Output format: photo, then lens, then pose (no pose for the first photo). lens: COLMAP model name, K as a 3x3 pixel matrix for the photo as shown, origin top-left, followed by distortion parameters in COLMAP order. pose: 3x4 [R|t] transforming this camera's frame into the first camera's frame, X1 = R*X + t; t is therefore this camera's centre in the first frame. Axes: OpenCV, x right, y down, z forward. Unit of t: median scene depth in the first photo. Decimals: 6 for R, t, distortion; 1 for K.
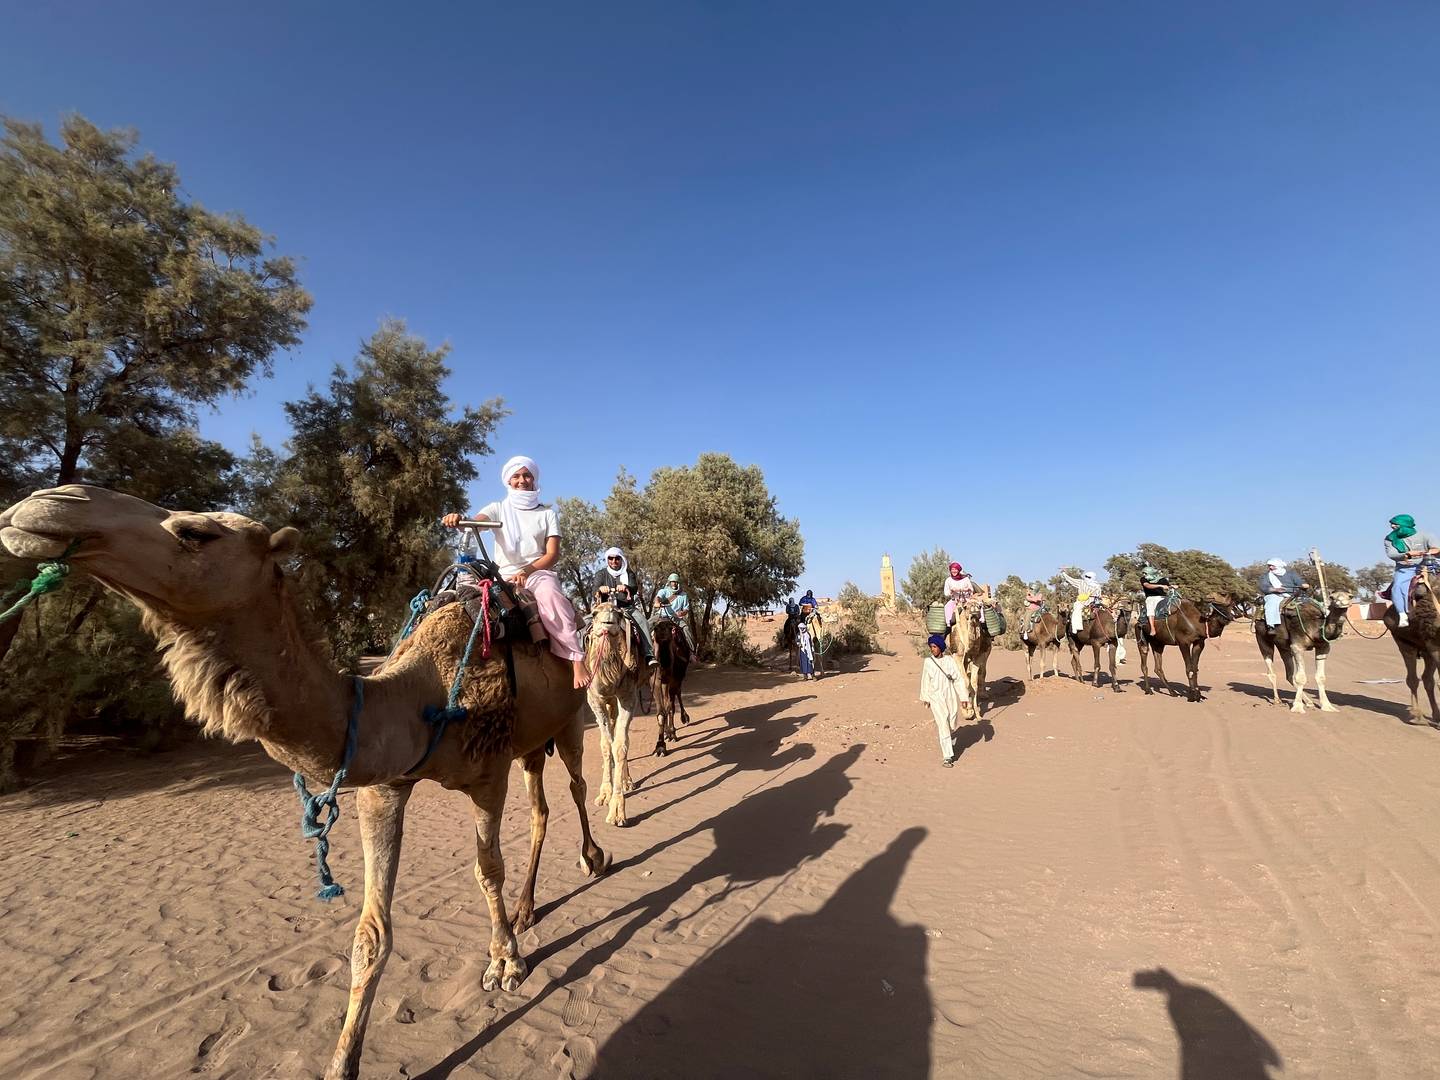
lens RADIAL K [[580.4, 0, 717.5], [0, 580.4, 541.5], [0, 0, 1]] dist [-0.001410, 0.000063]
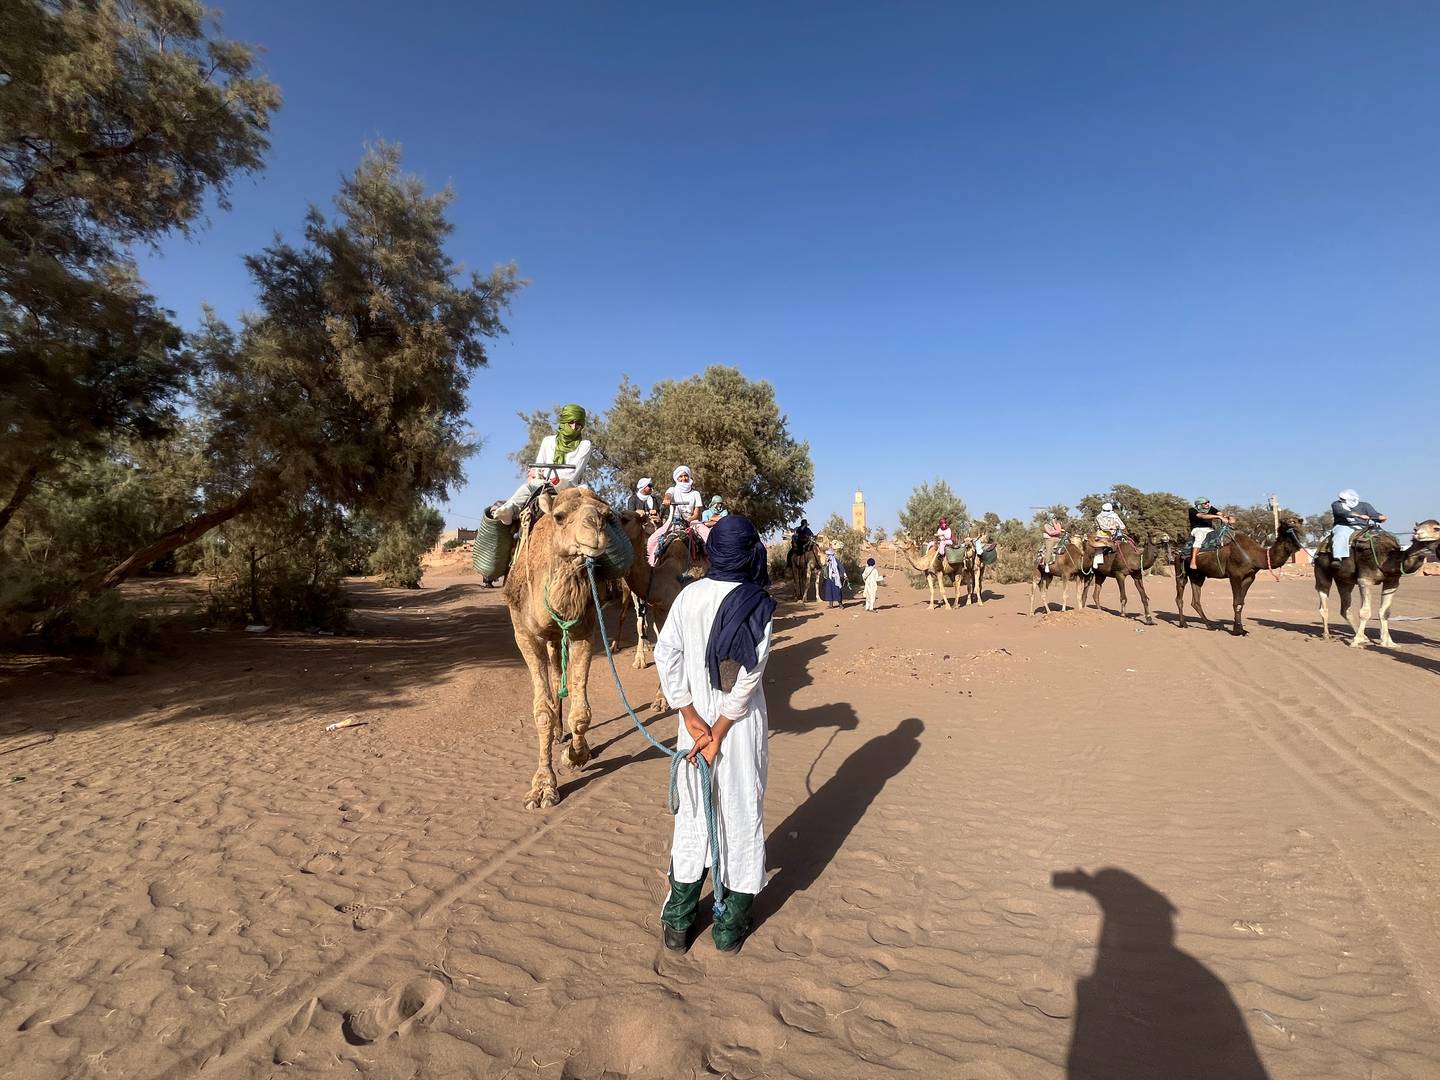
lens RADIAL K [[580.4, 0, 714.7], [0, 580.4, 542.1], [0, 0, 1]] dist [-0.001410, 0.000063]
pose [[0.998520, 0.022178, 0.049650, -0.132954], [-0.027816, 0.992871, 0.115905, 0.044299], [-0.046726, -0.117115, 0.992019, 0.132355]]
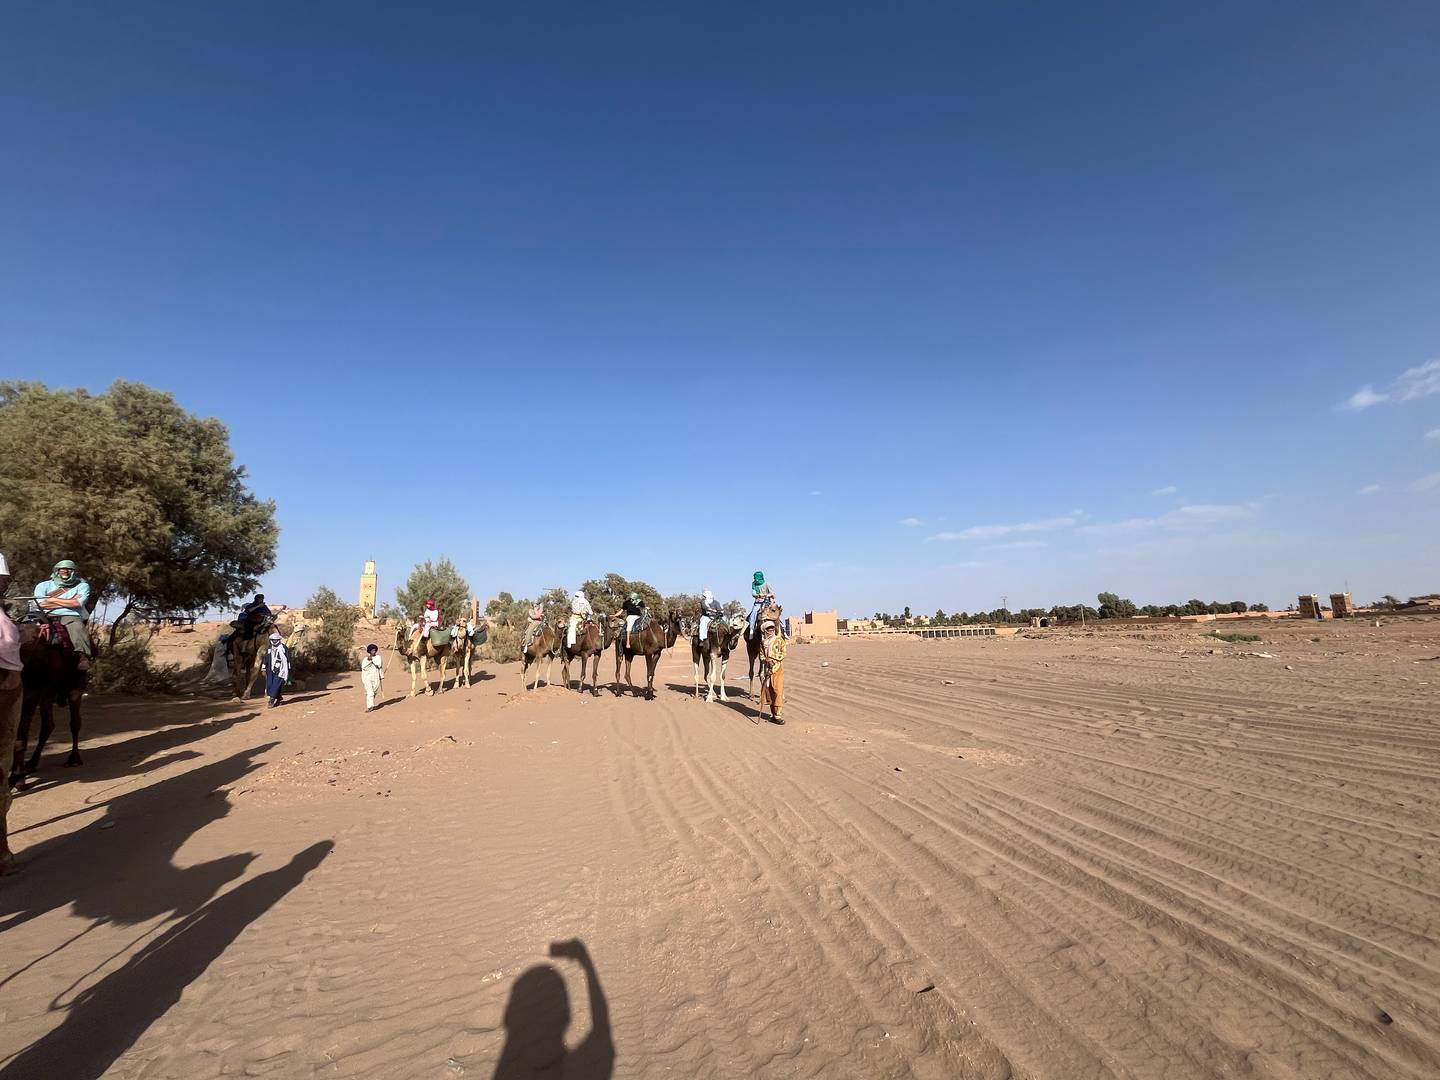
lens RADIAL K [[580.4, 0, 716.7], [0, 580.4, 538.9], [0, 0, 1]] dist [-0.001410, 0.000063]
pose [[0.675105, 0.132189, 0.725782, -0.049731], [-0.110887, 0.990821, -0.077317, 0.014823], [-0.729340, -0.028282, 0.683567, 0.058816]]
